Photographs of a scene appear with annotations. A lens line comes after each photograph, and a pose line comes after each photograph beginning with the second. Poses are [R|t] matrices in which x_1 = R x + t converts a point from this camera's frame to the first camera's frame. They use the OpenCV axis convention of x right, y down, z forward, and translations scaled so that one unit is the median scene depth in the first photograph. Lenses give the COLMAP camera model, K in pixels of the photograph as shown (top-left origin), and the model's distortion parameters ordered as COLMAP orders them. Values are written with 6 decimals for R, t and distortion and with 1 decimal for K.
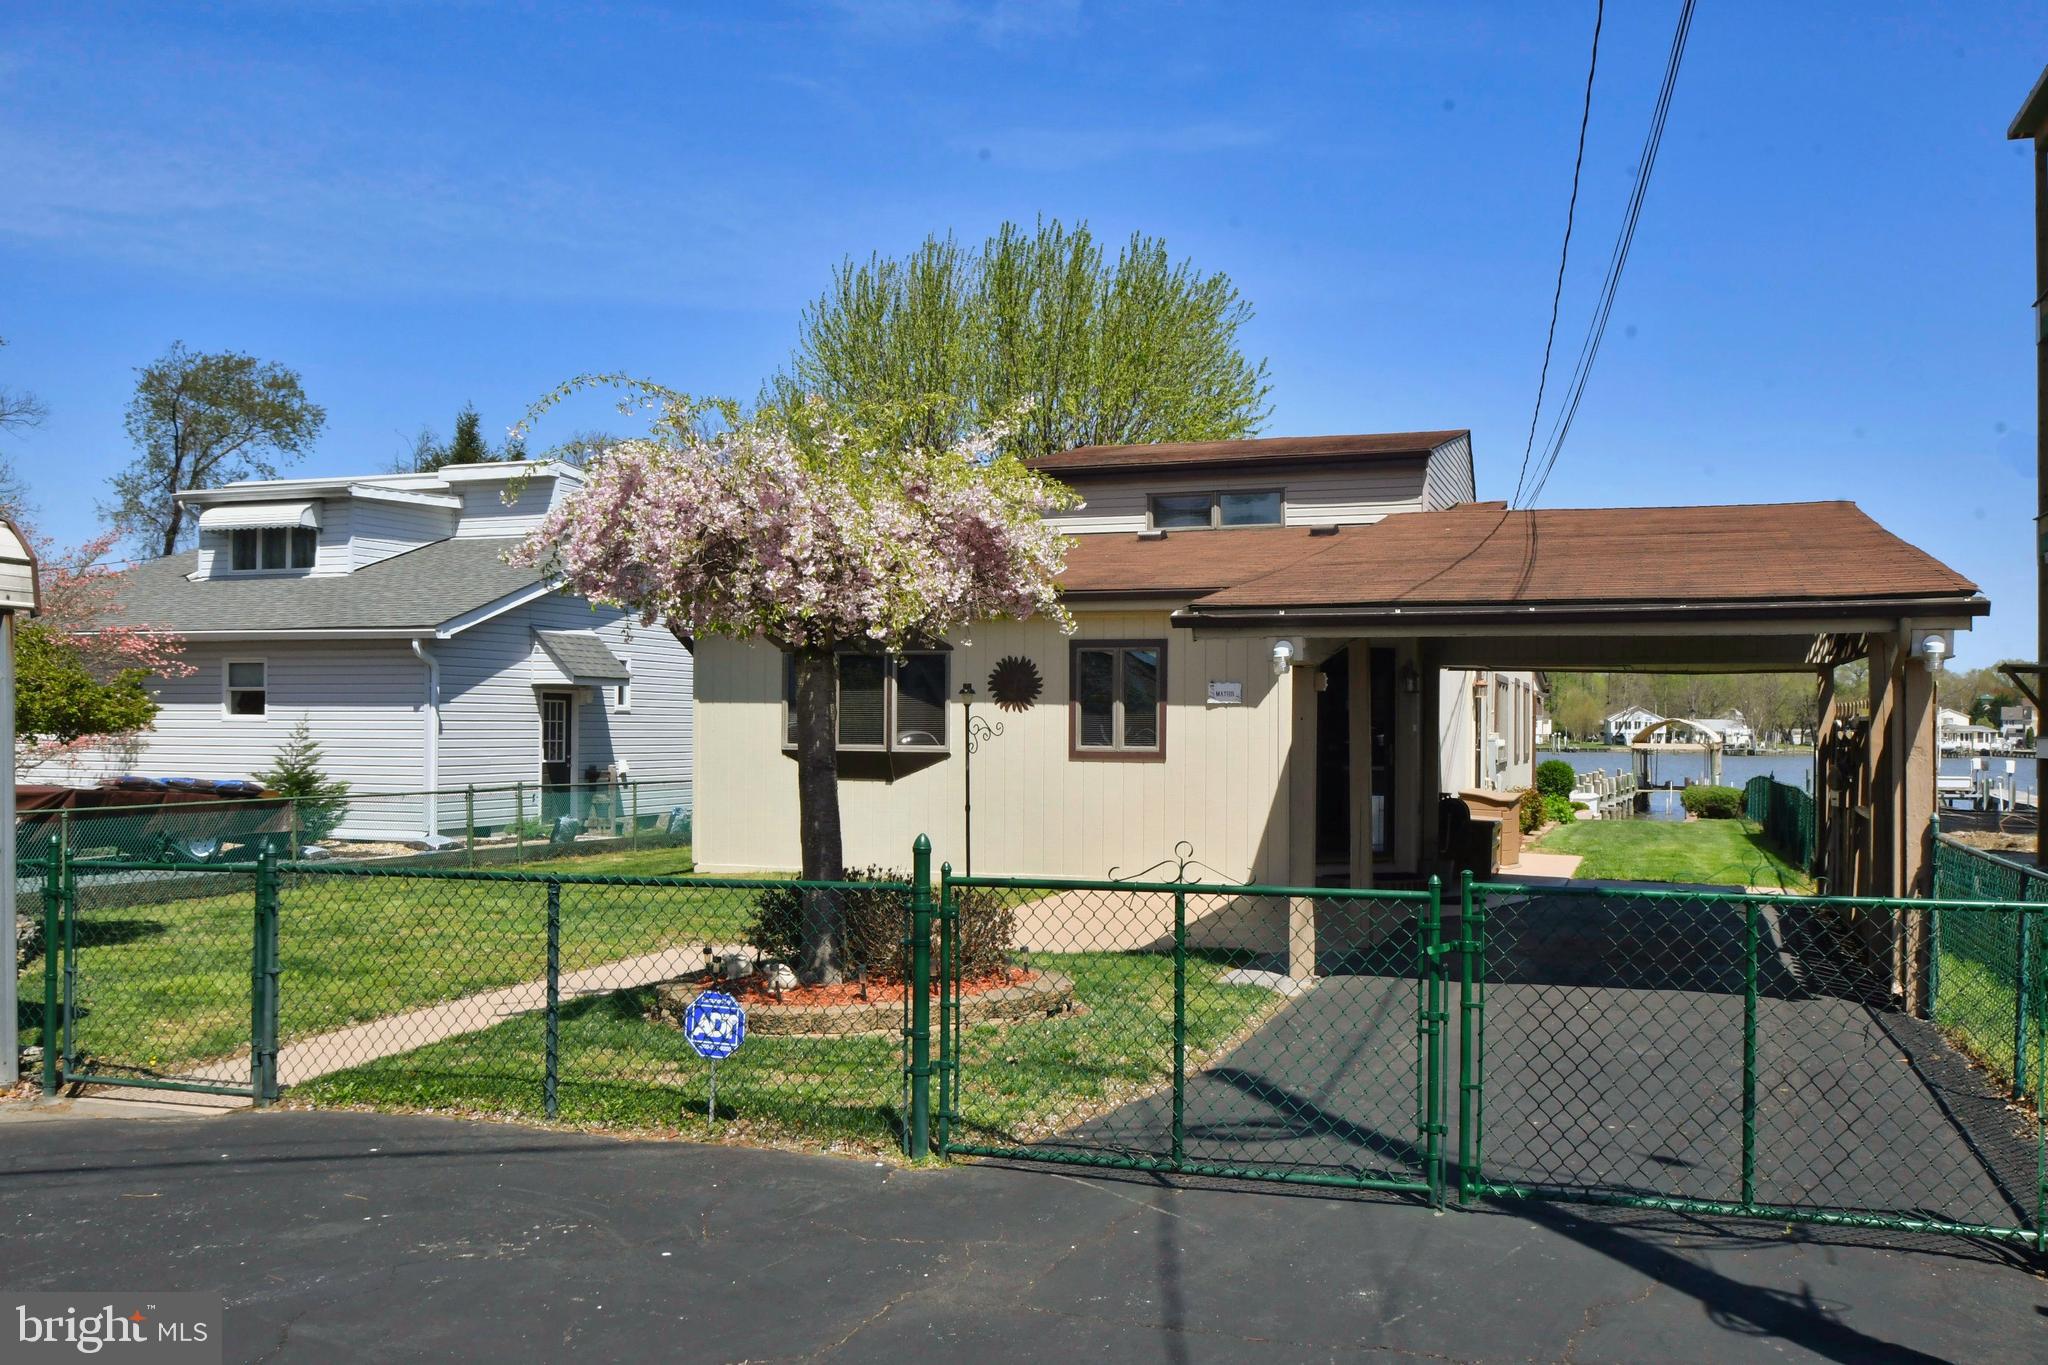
lens RADIAL K [[1780.3, 0, 1024.0], [0, 1780.3, 682.5], [0, 0, 1]] dist [-0.032299, -0.016617]
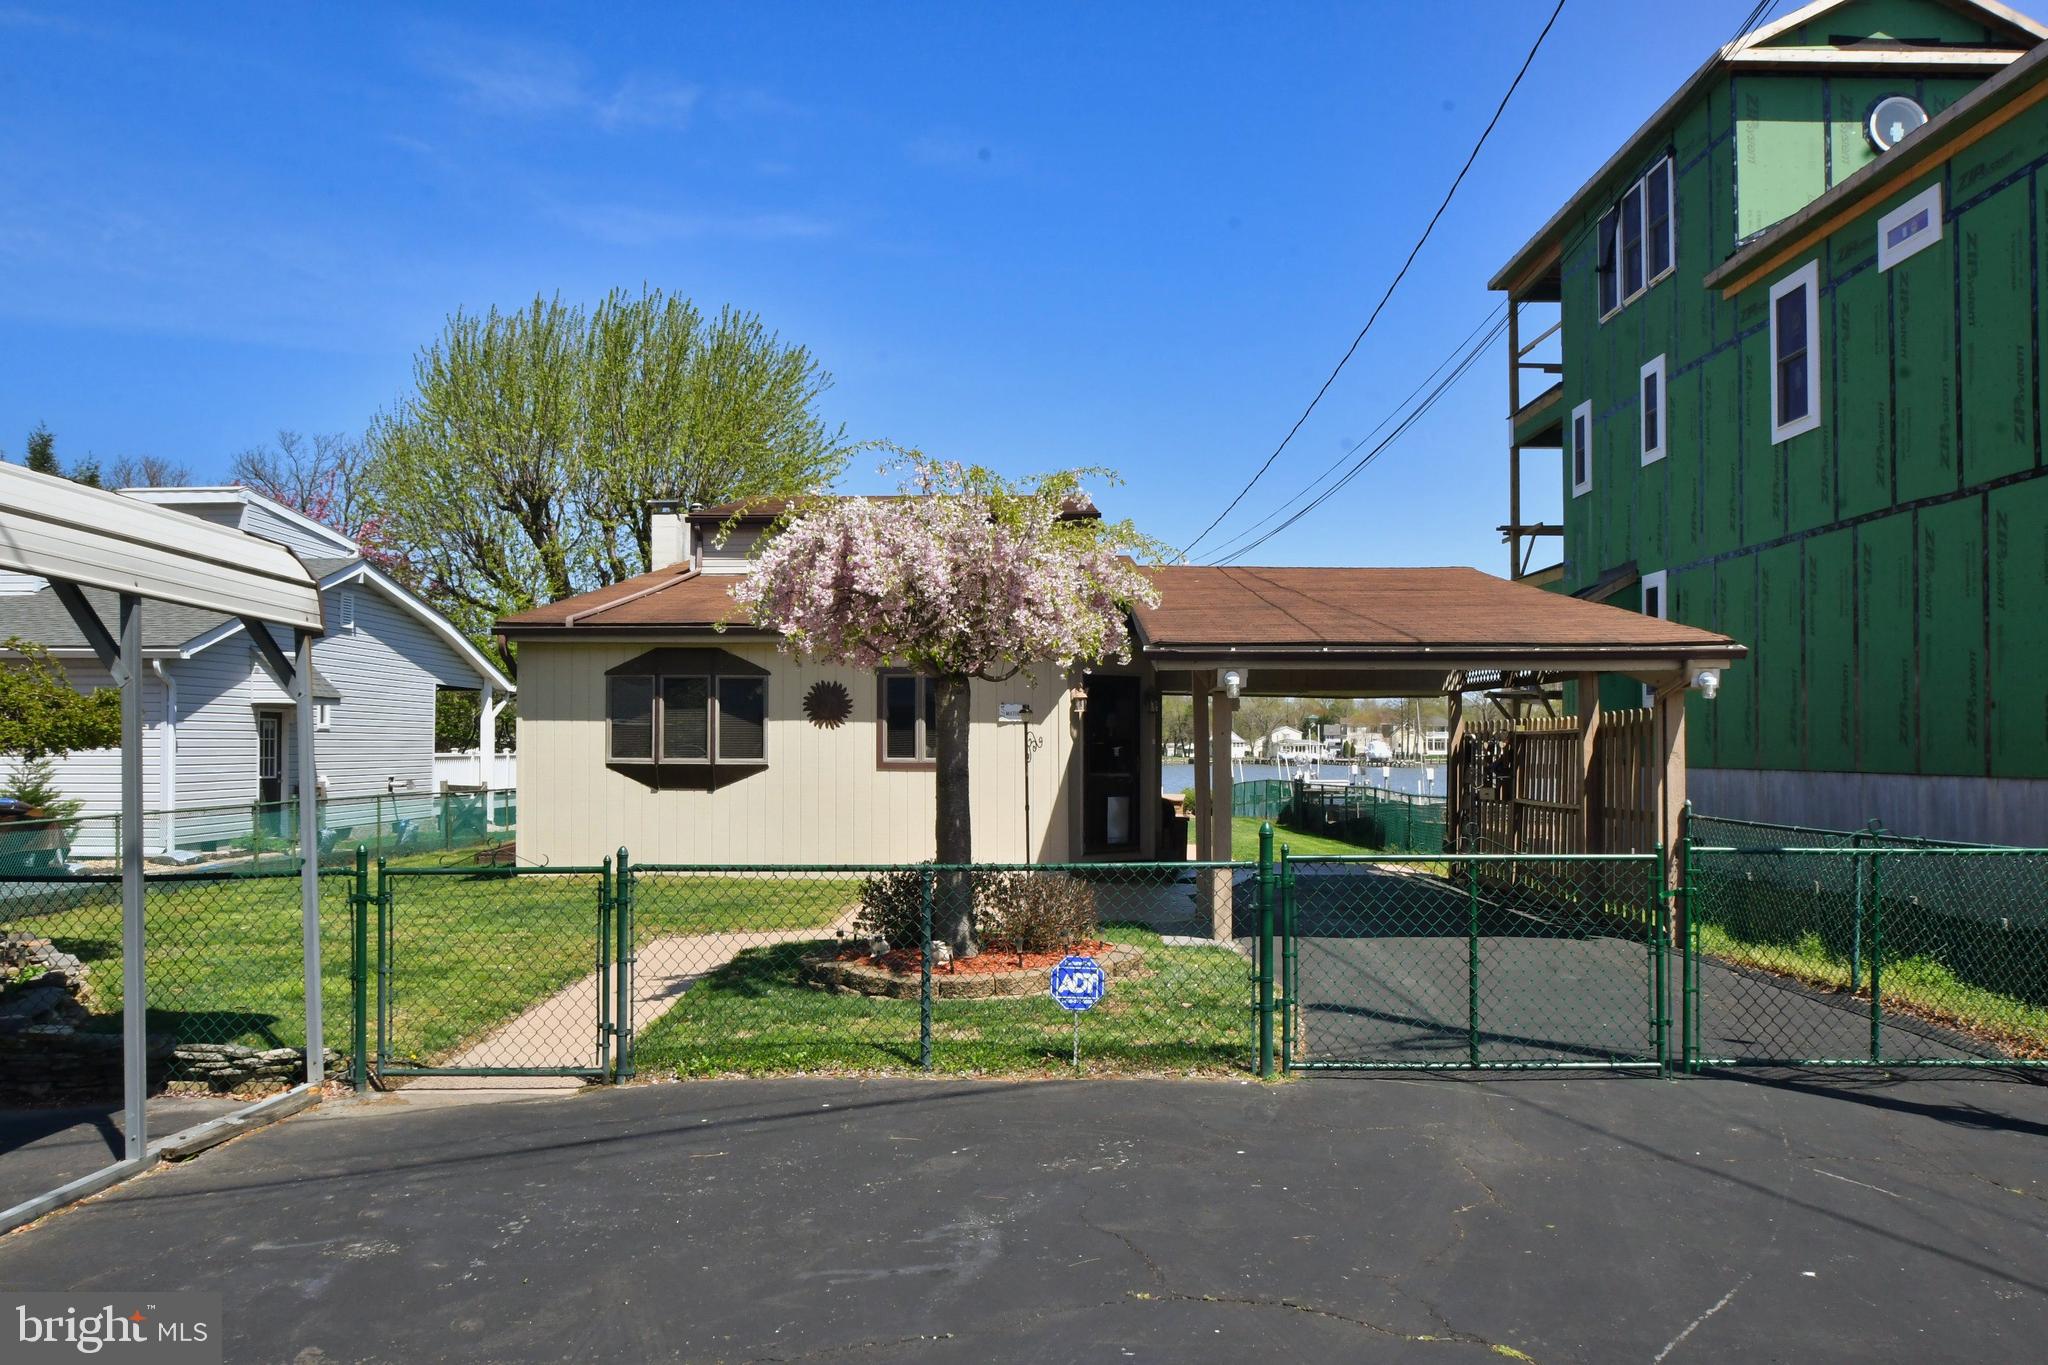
lens RADIAL K [[1570.2, 0, 1024.0], [0, 1570.2, 682.5], [0, 0, 1]] dist [-0.043371, 0.009722]
pose [[0.952620, 0.007088, 0.304080, -0.192053], [-0.002895, 0.999894, -0.014240, 0.000630], [-0.304149, 0.012685, 0.952540, -0.006511]]
